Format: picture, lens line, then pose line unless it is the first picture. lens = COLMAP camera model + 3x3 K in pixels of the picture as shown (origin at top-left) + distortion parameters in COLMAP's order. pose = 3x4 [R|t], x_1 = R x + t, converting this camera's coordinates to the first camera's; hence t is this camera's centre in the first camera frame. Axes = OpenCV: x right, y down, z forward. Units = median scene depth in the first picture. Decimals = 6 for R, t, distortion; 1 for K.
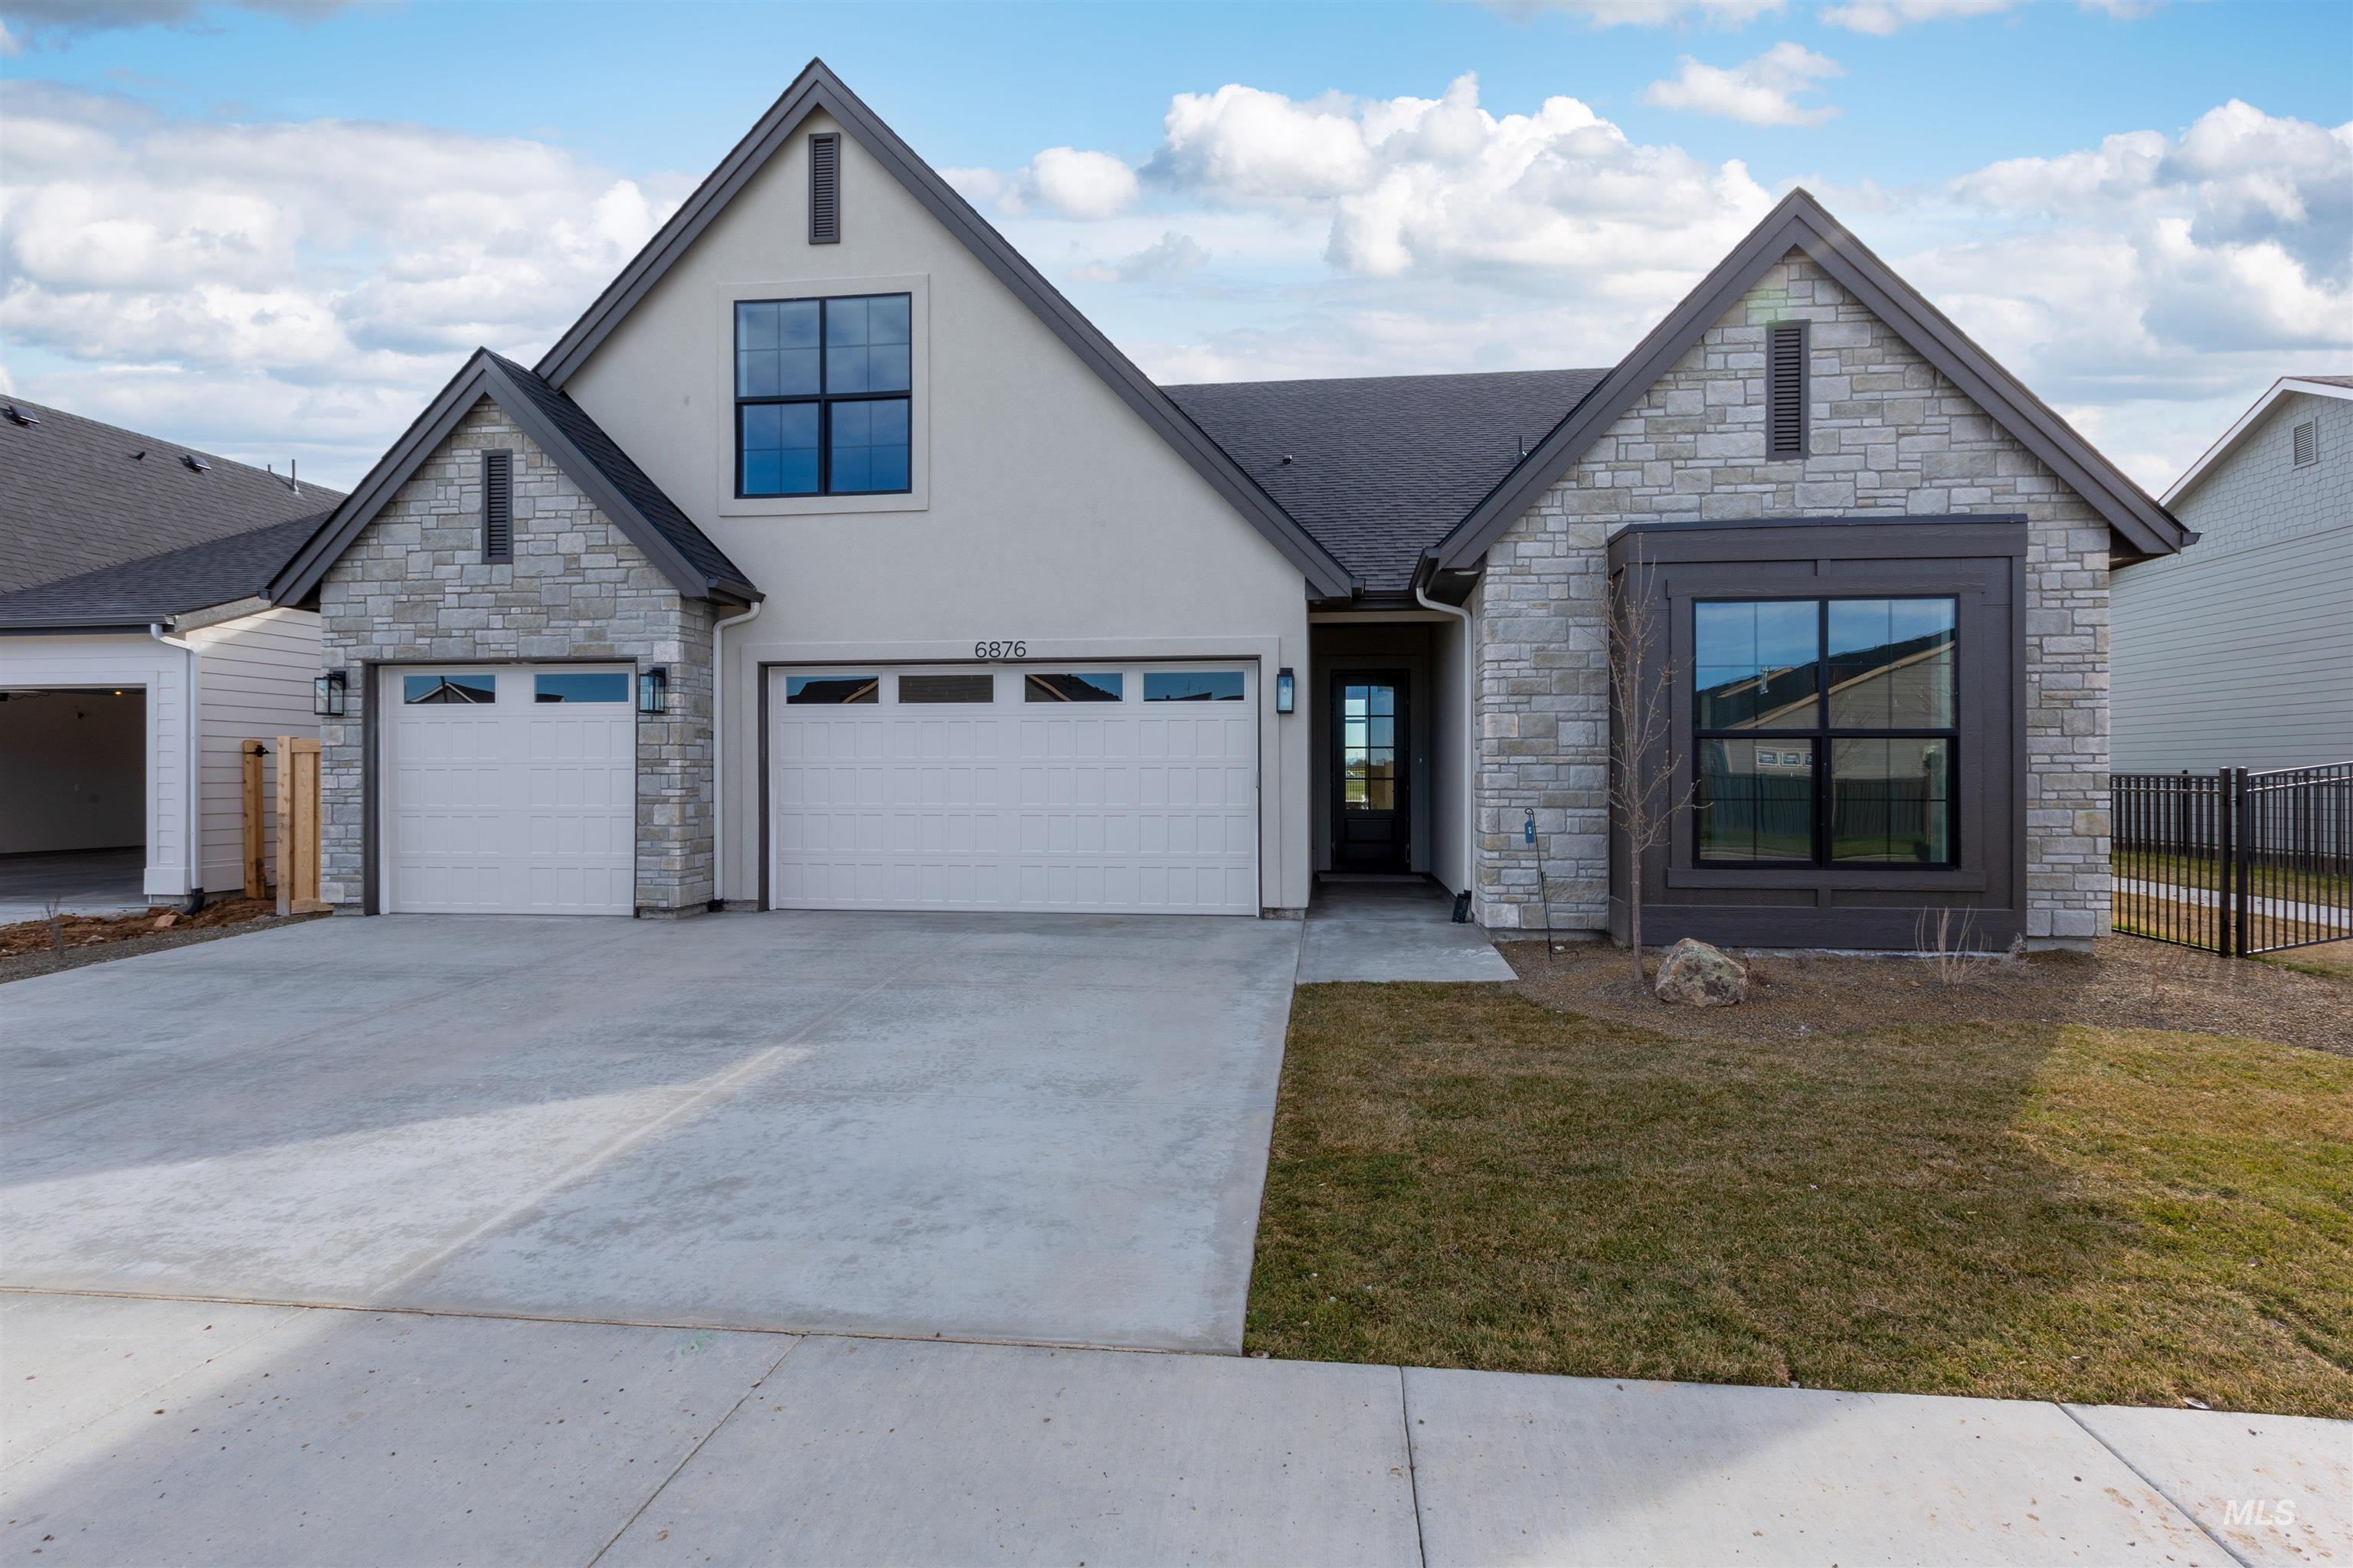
lens RADIAL K [[1095.7, 0, 1176.5], [0, 1095.7, 784.0], [0, 0, 1]] dist [0.002125, 0.000200]
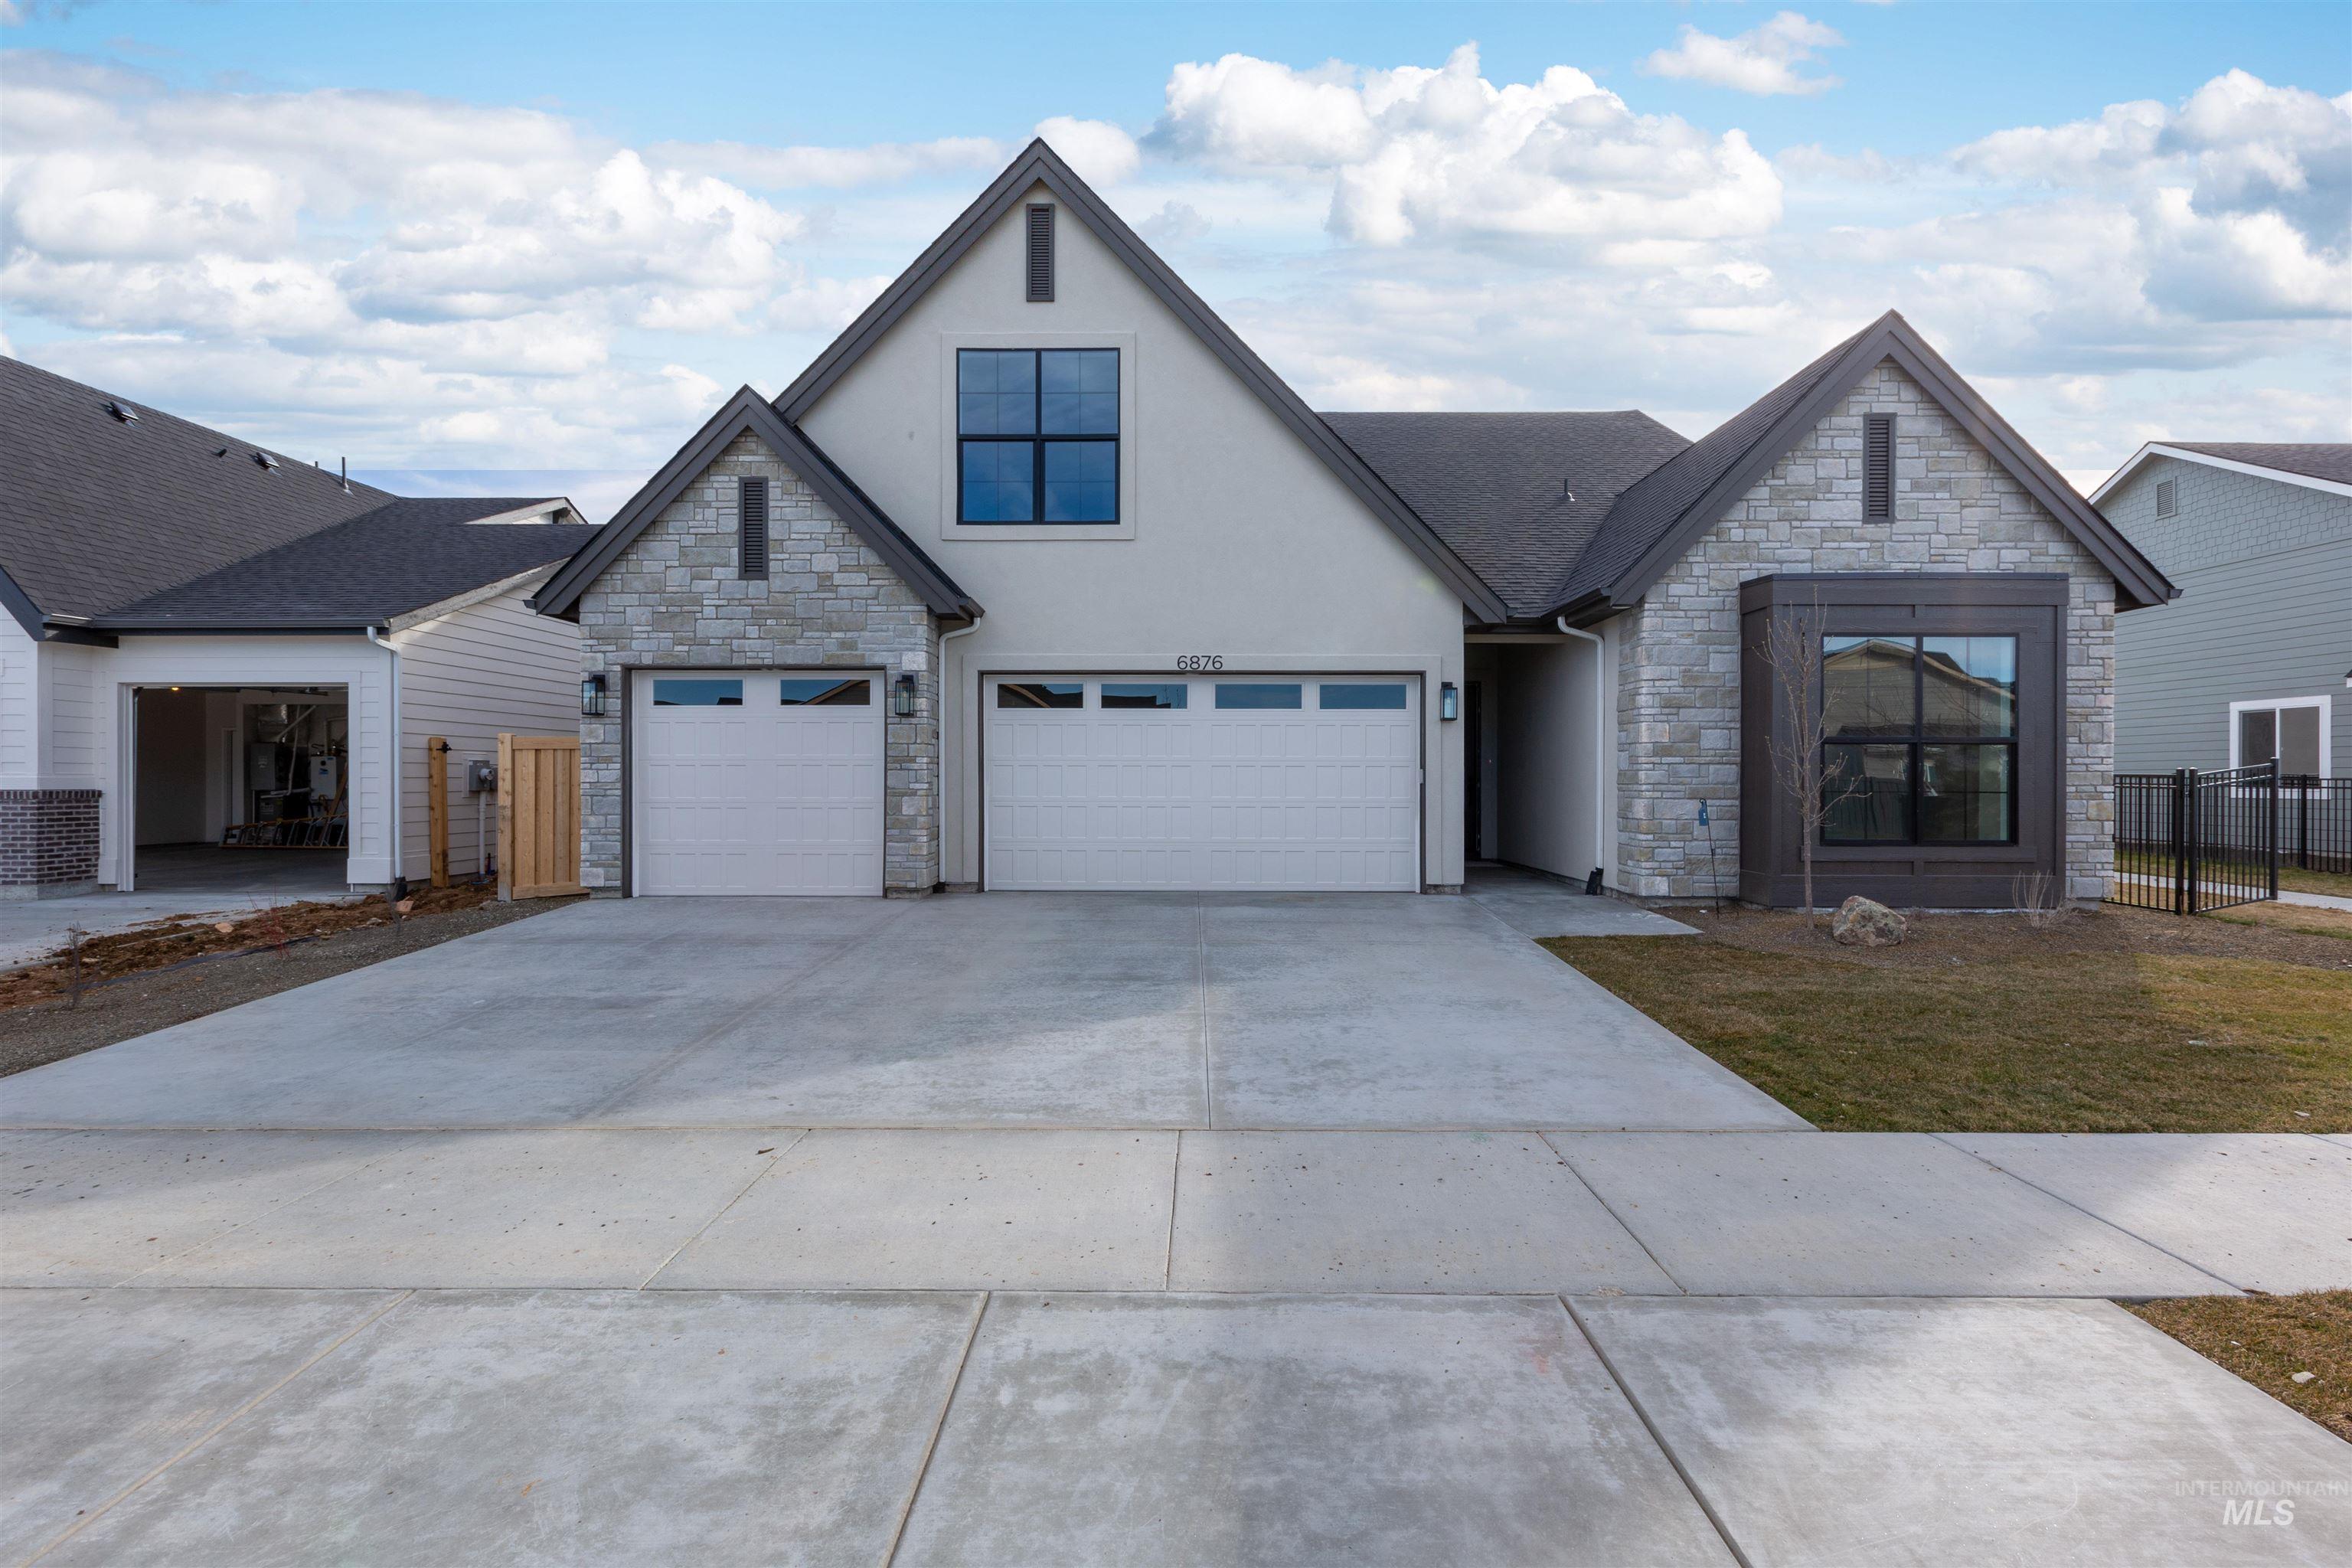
lens RADIAL K [[1085.8, 0, 1179.4], [0, 1085.8, 792.5], [0, 0, 1]] dist [0.001350, 0.000935]
pose [[0.995129, 0.001393, 0.098575, -0.299195], [-0.002026, 0.999978, 0.006325, 0.006603], [-0.098564, -0.006494, 0.995110, -0.136964]]
